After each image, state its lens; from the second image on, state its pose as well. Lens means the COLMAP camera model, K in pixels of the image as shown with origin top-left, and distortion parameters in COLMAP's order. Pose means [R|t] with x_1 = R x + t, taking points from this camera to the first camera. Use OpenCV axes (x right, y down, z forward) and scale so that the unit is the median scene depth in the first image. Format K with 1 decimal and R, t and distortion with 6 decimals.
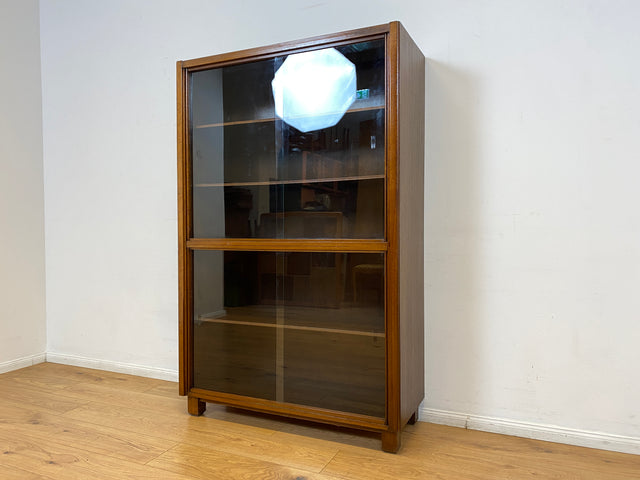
lens RADIAL K [[489.9, 0, 323.5], [0, 489.9, 238.3], [0, 0, 1]] dist [0.017011, -0.007551]
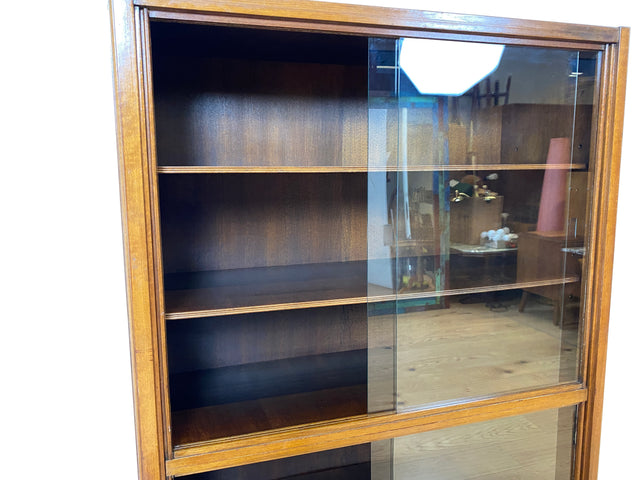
lens RADIAL K [[489.9, 0, 323.5], [0, 489.9, 238.3], [0, 0, 1]] dist [0.017011, -0.007551]
pose [[0.755185, -0.094189, 0.648709, -0.440564], [0.020028, 0.992476, 0.120788, -0.227528], [-0.655206, -0.078225, 0.751390, 0.654325]]
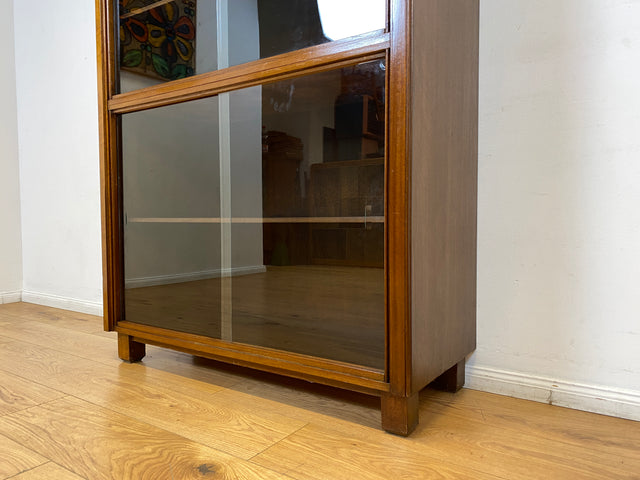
lens RADIAL K [[484.6, 0, 324.1], [0, 484.6, 239.0], [0, 0, 1]] dist [0.013943, -0.001386]
pose [[0.984634, 0.005806, -0.174536, 0.131555], [-0.001707, 0.999719, 0.023628, 0.184254], [0.174624, -0.022967, 0.984367, 0.410031]]
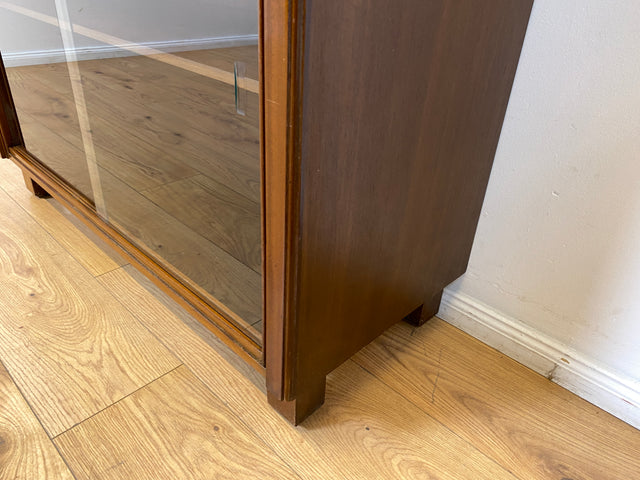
lens RADIAL K [[497.4, 0, 316.3], [0, 497.4, 228.6], [0, 0, 1]] dist [0.005771, 0.001215]
pose [[0.936203, 0.213752, -0.278987, 0.204149], [-0.057301, 0.876005, 0.478885, 0.116266], [0.346756, -0.432348, 0.832367, 0.666962]]
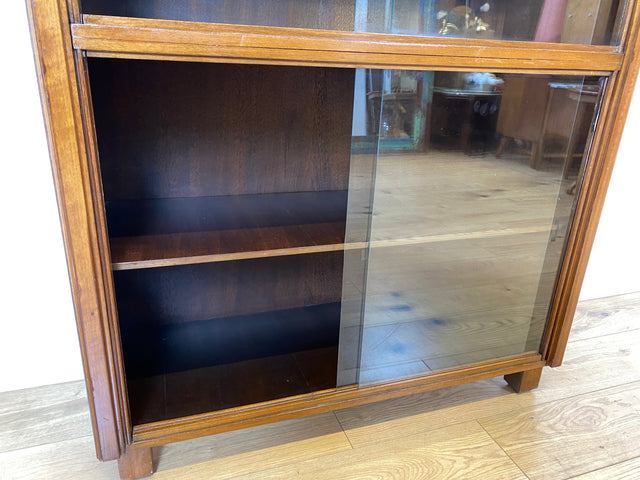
lens RADIAL K [[484.4, 0, 321.3], [0, 484.4, 238.7], [0, 0, 1]] dist [0.015003, -0.002752]
pose [[0.725516, -0.215079, 0.653734, -0.398678], [-0.031552, 0.938517, 0.343789, 0.021193], [-0.687482, -0.270051, 0.674123, 0.706363]]
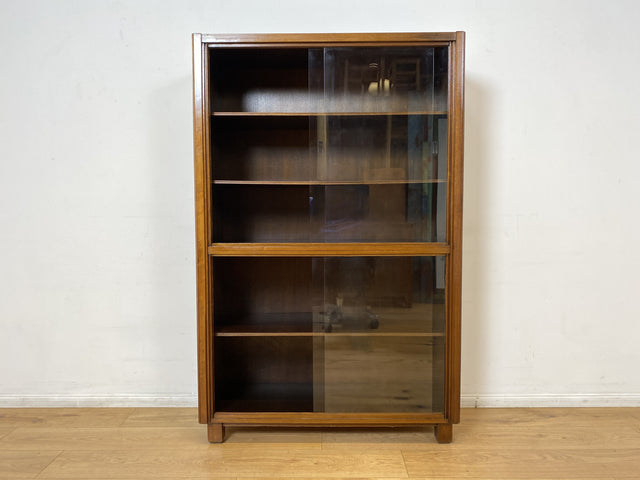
lens RADIAL K [[484.6, 0, 324.1], [0, 484.6, 239.0], [0, 0, 1]] dist [0.013943, -0.001386]
pose [[0.914883, -0.025476, 0.402914, -0.452401], [0.008426, 0.998995, 0.044034, -0.045618], [-0.403631, -0.036891, 0.914178, 0.144100]]
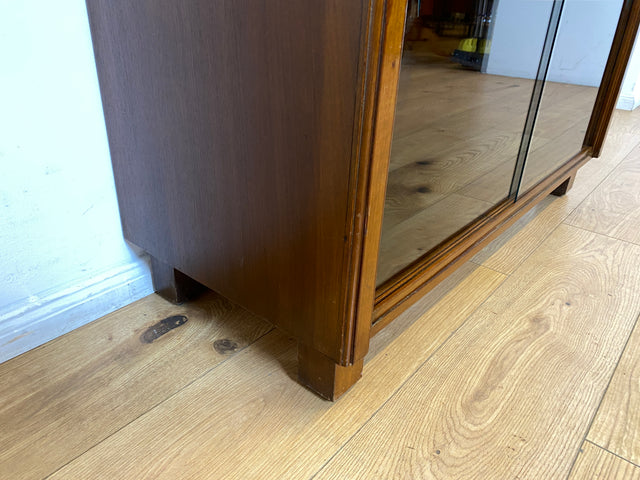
lens RADIAL K [[485.5, 0, 321.3], [0, 485.5, 246.0], [0, 0, 1]] dist [0.013884, -0.001379]
pose [[0.271485, -0.443555, 0.854140, -0.484826], [-0.025382, 0.883862, 0.467058, 0.175108], [-0.962108, -0.148479, 0.228697, 1.018271]]
